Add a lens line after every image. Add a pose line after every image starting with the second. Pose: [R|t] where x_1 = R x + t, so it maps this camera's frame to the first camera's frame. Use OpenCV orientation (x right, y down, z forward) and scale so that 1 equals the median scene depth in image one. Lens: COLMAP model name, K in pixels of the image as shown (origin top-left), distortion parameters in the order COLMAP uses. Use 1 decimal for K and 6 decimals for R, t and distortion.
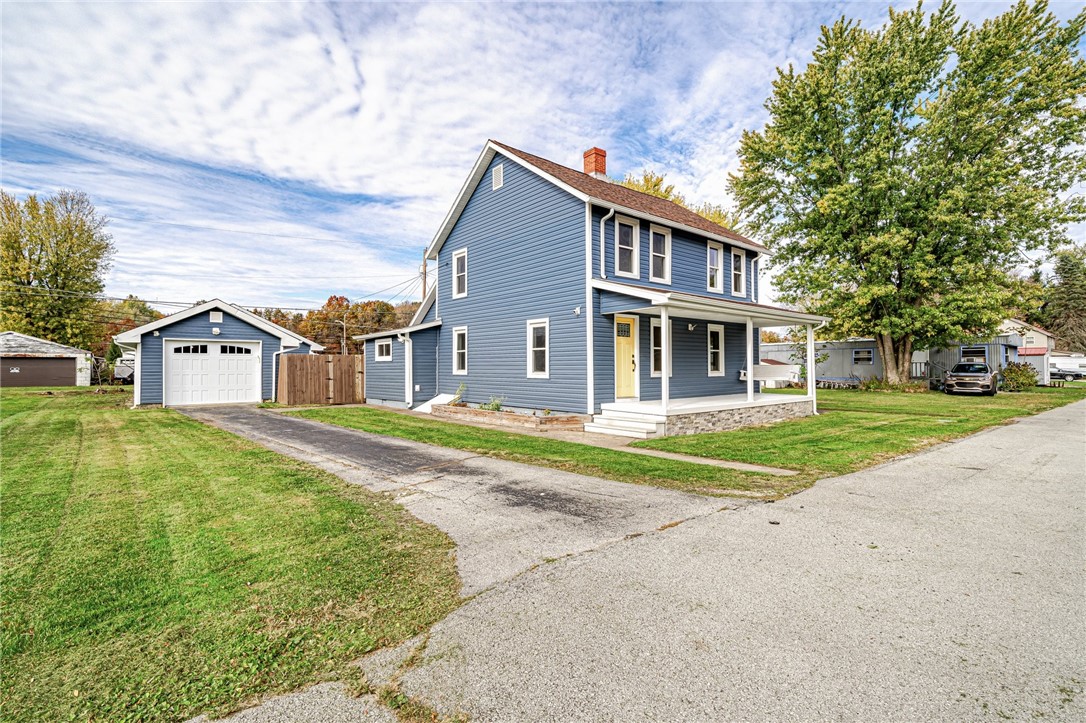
lens RADIAL K [[494.8, 0, 543.2], [0, 494.8, 343.4], [0, 0, 1]] dist [-0.001713, -0.000284]
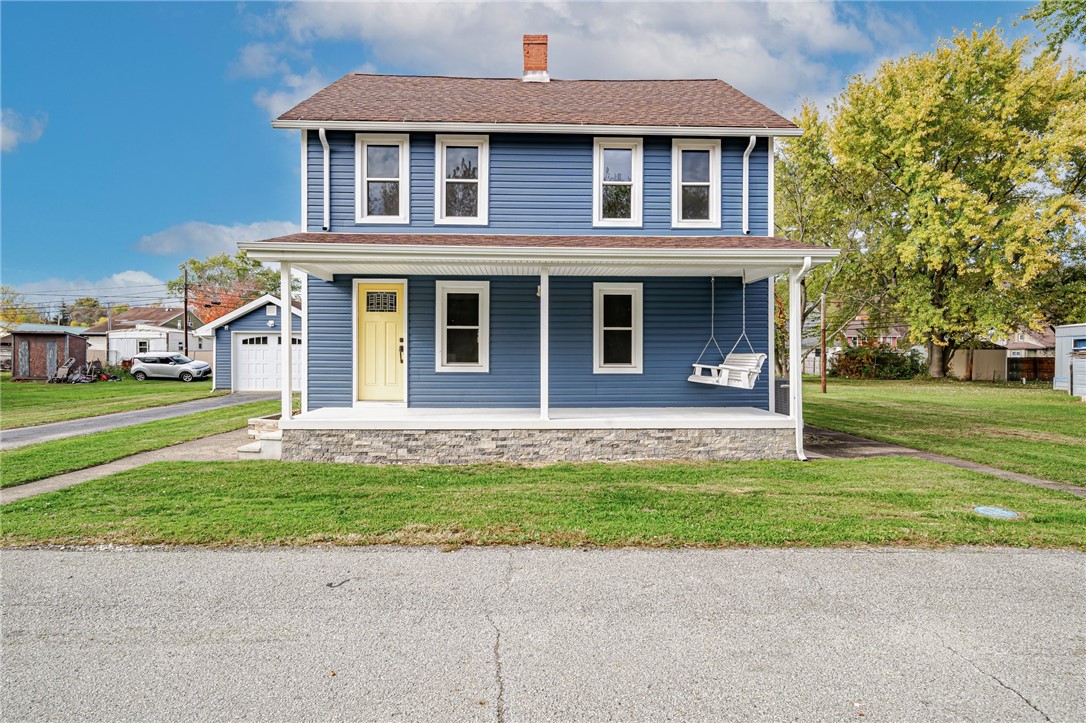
lens RADIAL K [[558.0, 0, 543.0], [0, 558.0, 361.5], [0, 0, 1]] dist [-0.126771, -0.000061]
pose [[0.848605, 0.008478, -0.528959, 0.617798], [0.015968, 0.999005, 0.041630, 0.023906], [0.528786, -0.043774, 0.847626, 0.400369]]
